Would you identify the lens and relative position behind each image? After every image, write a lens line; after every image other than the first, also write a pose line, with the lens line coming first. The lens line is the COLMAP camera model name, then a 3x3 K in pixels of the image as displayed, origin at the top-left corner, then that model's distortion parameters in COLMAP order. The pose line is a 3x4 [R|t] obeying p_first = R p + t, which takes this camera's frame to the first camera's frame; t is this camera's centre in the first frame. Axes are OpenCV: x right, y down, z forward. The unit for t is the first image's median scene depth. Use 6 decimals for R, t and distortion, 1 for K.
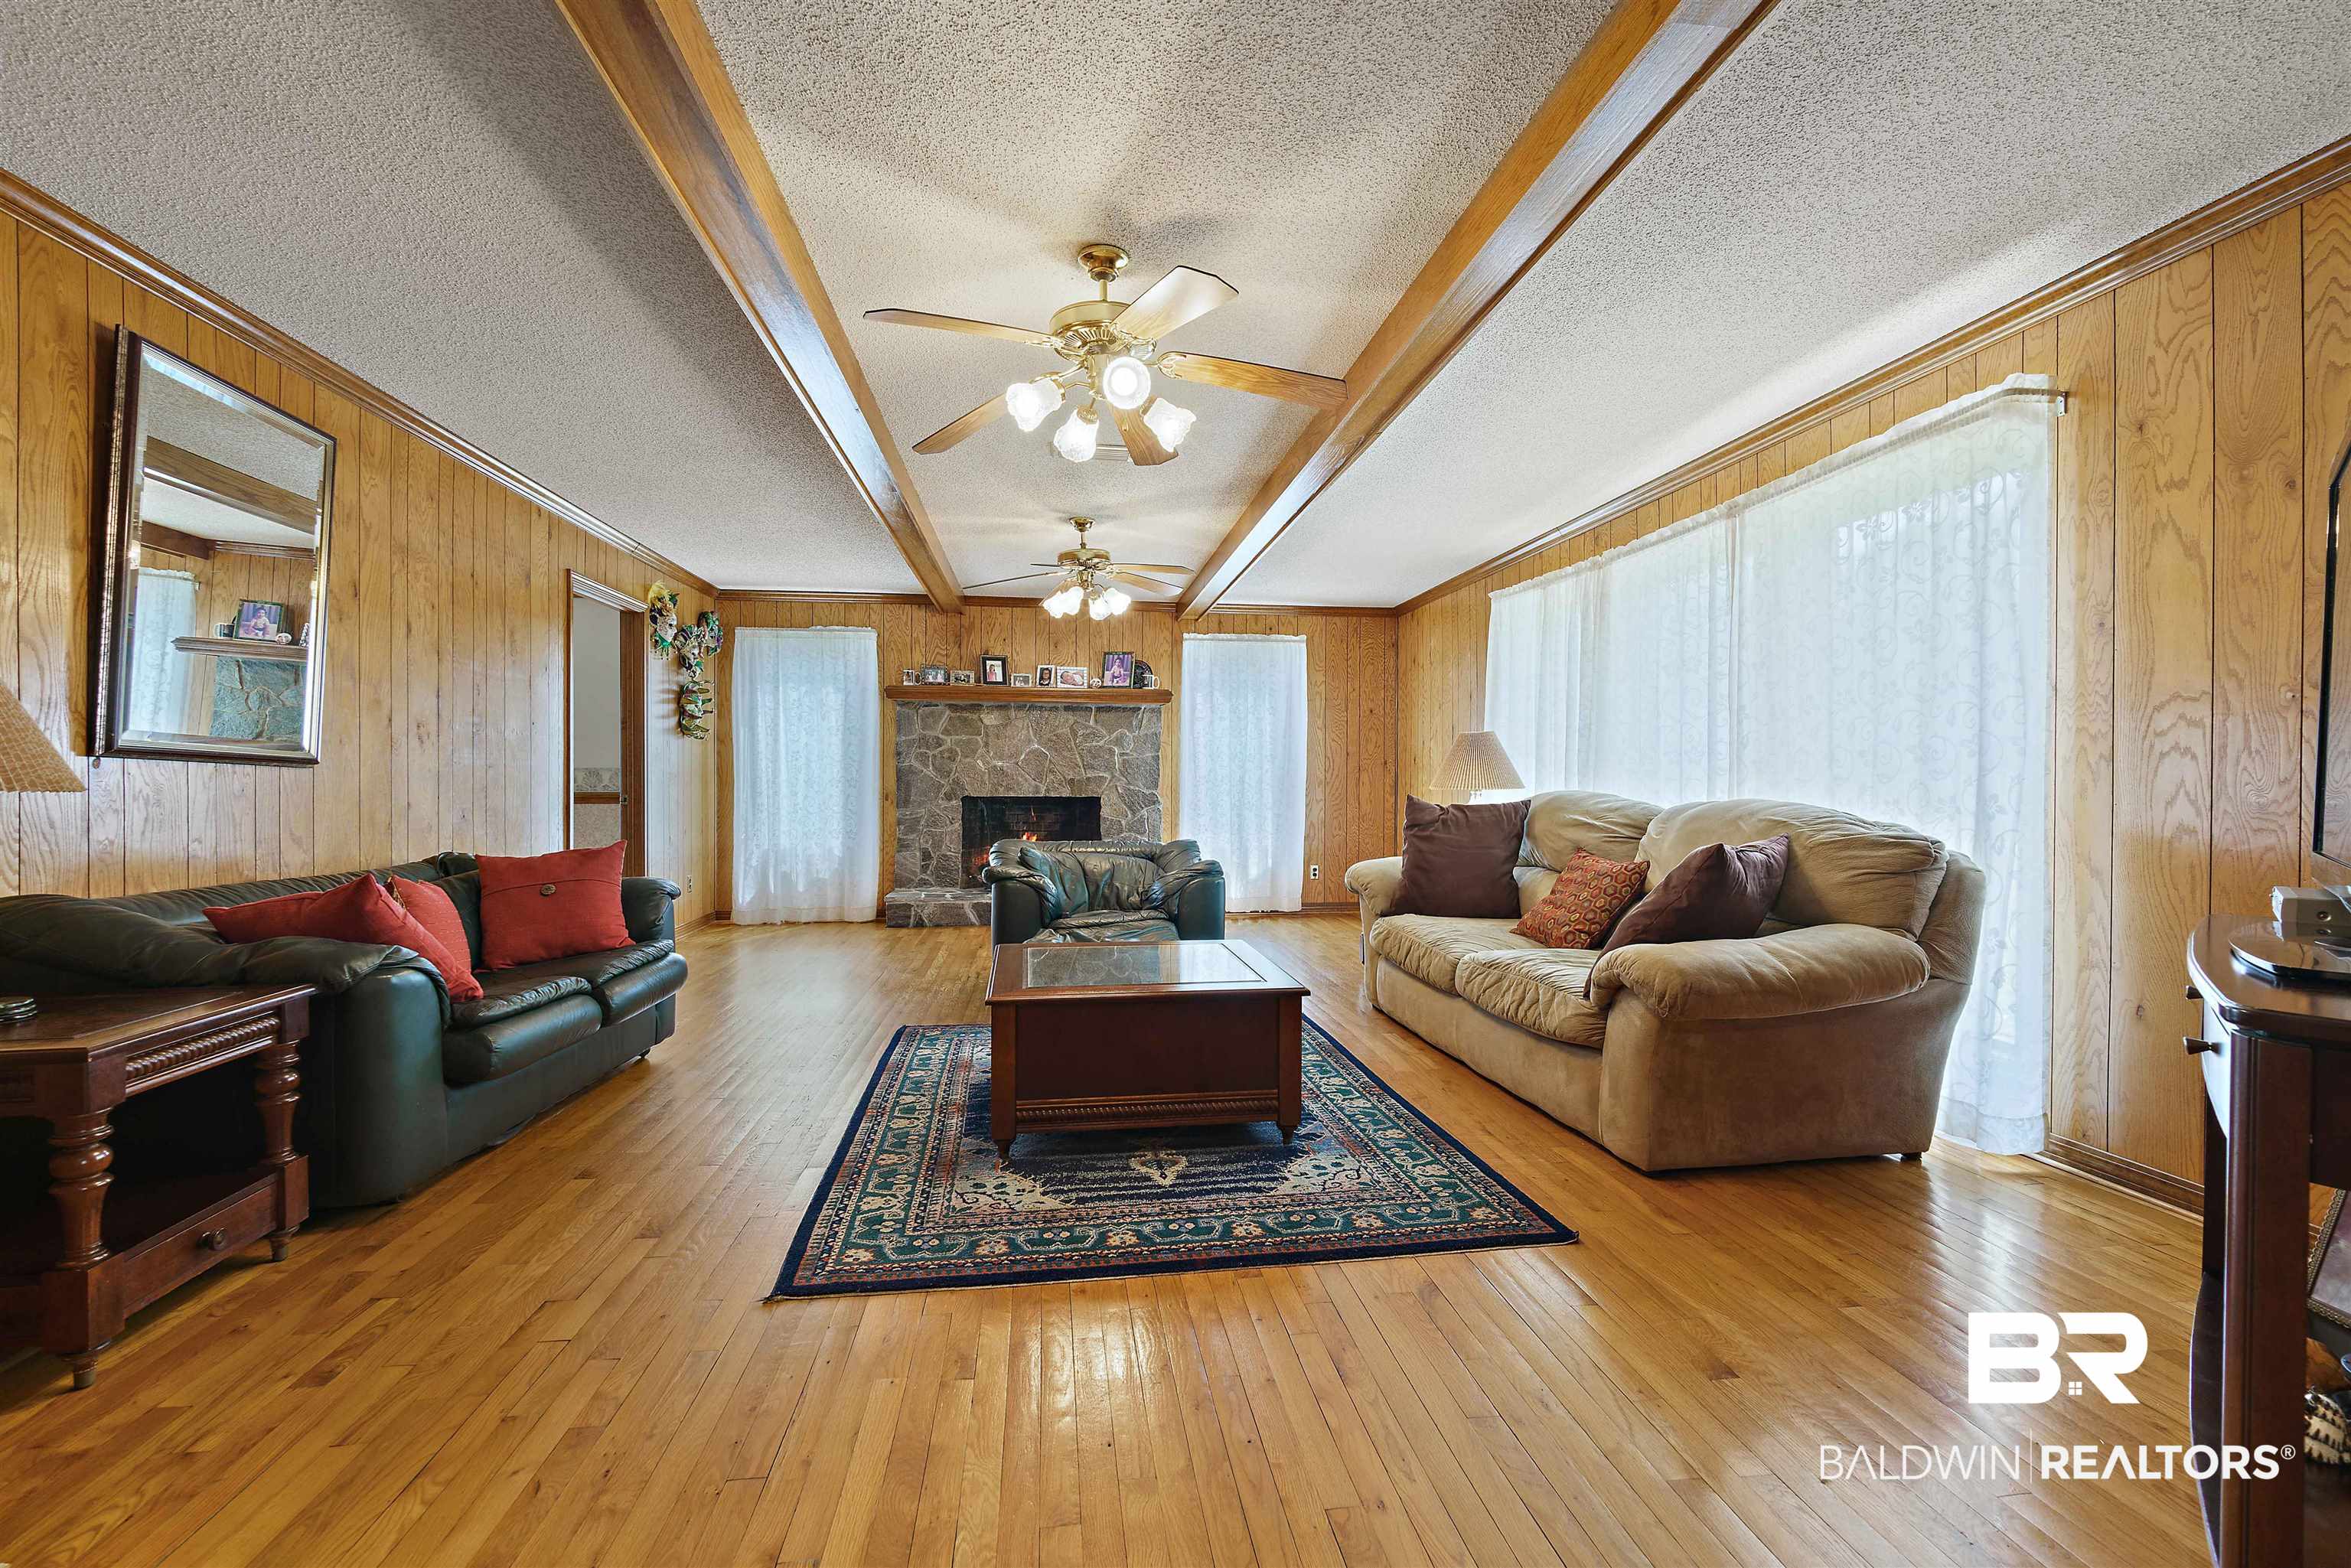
lens RADIAL K [[1006.7, 0, 1183.0], [0, 1006.7, 790.8], [0, 0, 1]] dist [0.002712, -0.001115]
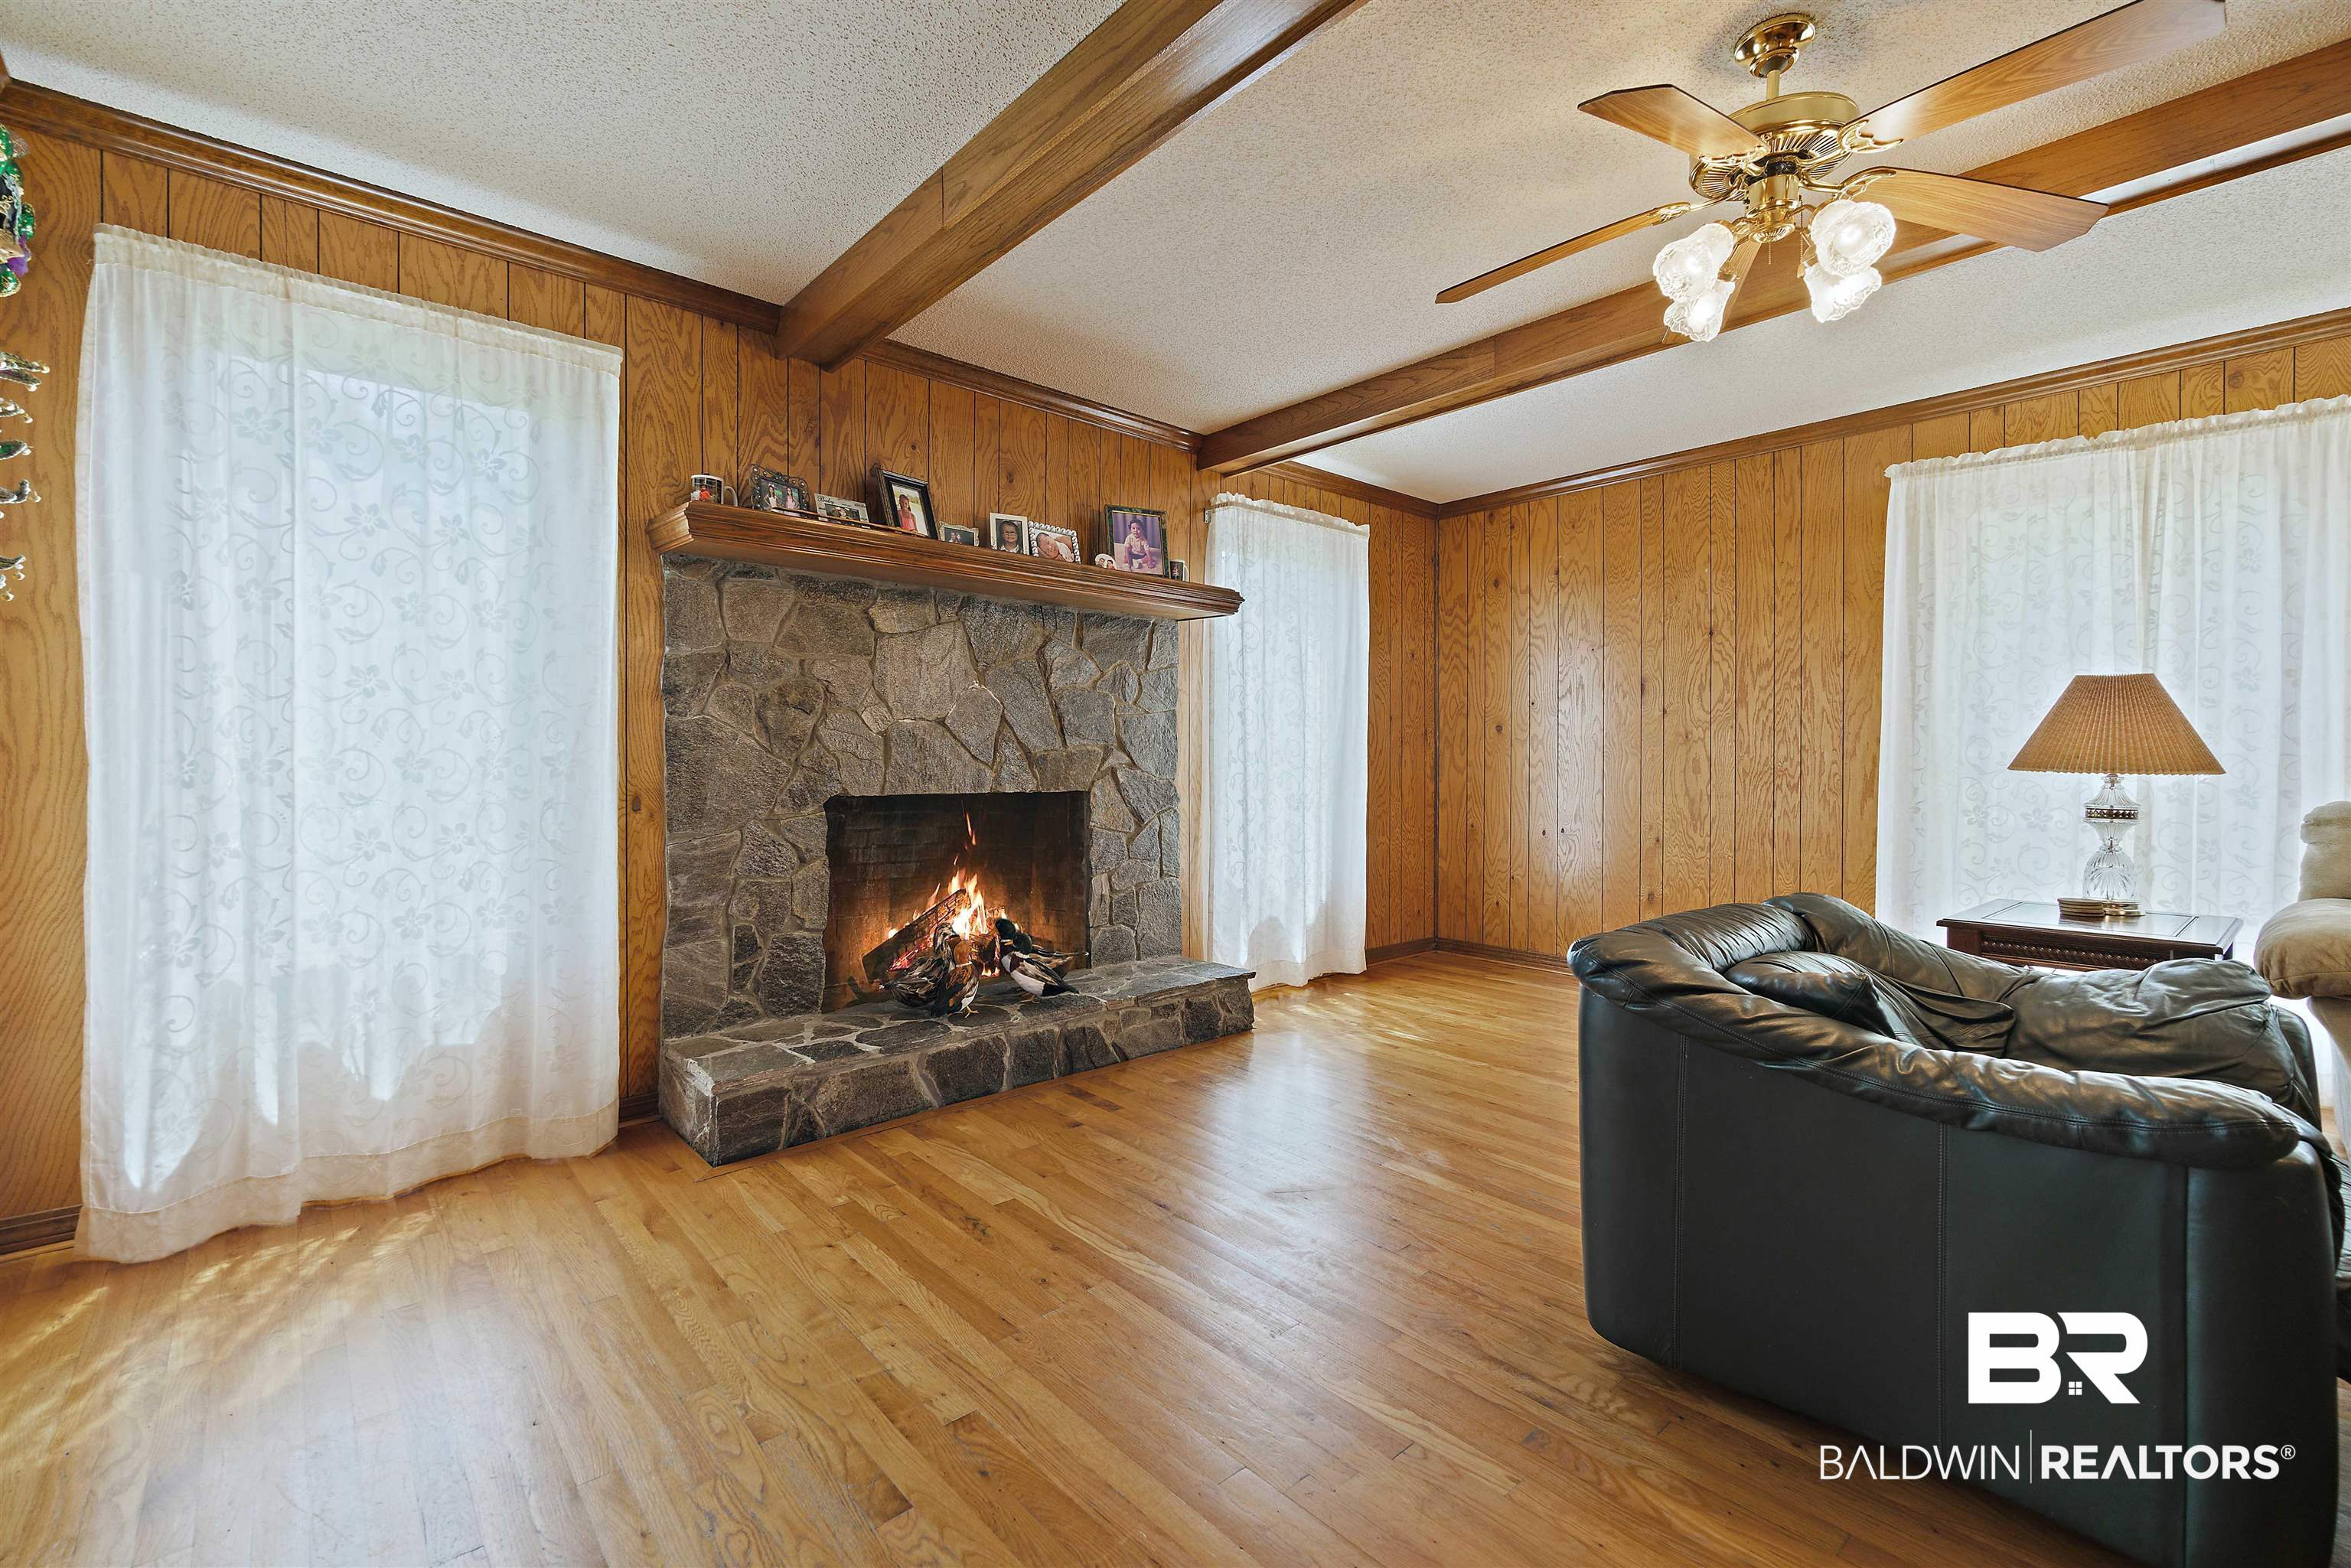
lens RADIAL K [[1006.7, 0, 1171.0], [0, 1006.7, 770.6], [0, 0, 1]] dist [0.002712, -0.001115]
pose [[0.831954, -0.005695, 0.554815, -0.336075], [0.001169, 0.999963, 0.008511, -0.009007], [-0.554843, -0.006432, 0.831930, 0.568325]]
